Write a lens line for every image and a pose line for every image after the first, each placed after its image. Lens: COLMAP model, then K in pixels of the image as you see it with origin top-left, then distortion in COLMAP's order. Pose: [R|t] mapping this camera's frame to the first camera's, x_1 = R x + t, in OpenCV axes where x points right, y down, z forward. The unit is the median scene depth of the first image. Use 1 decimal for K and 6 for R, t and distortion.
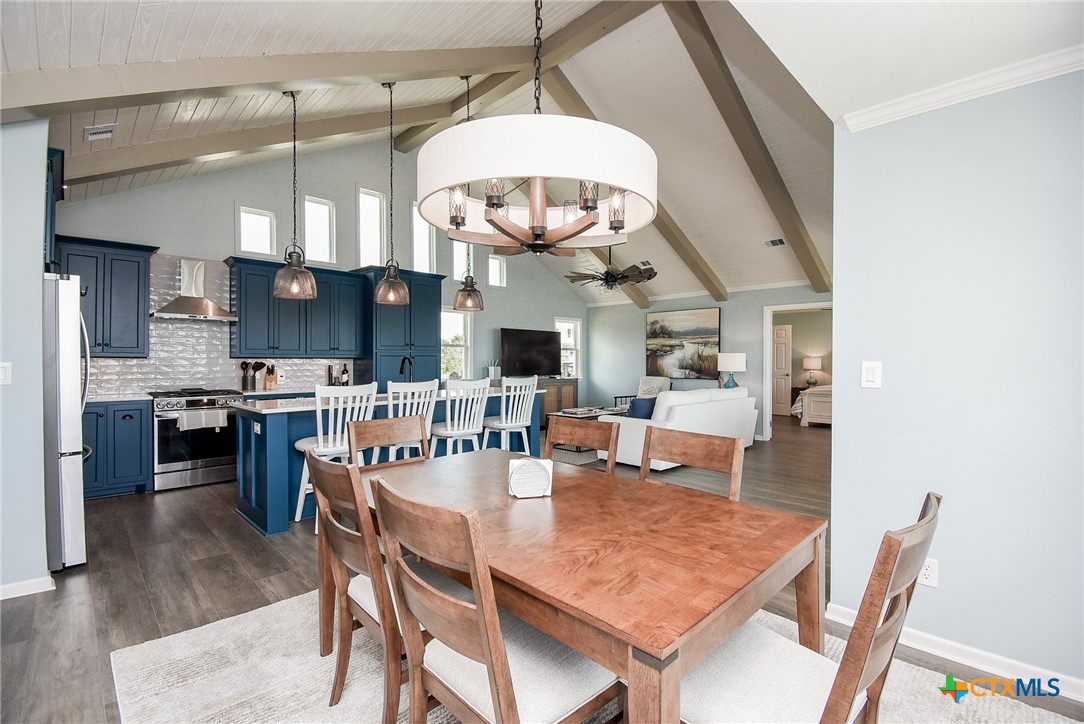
lens RADIAL K [[476.3, 0, 544.8], [0, 476.3, 359.7], [0, 0, 1]] dist [0.004918, -0.012462]
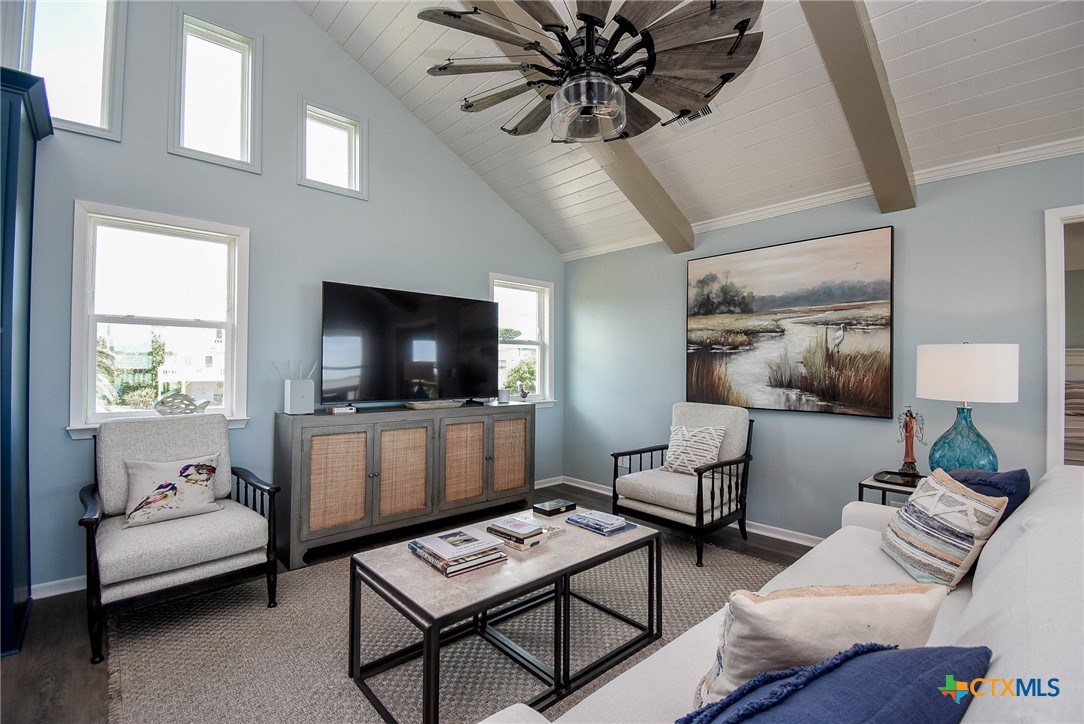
lens RADIAL K [[476.3, 0, 544.0], [0, 476.3, 360.2], [0, 0, 1]] dist [0.004918, -0.012462]
pose [[0.999665, 0.005717, -0.025261, 0.094260], [-0.005988, 0.999925, -0.010674, 0.001672], [0.025198, 0.010821, 0.999624, 0.574182]]
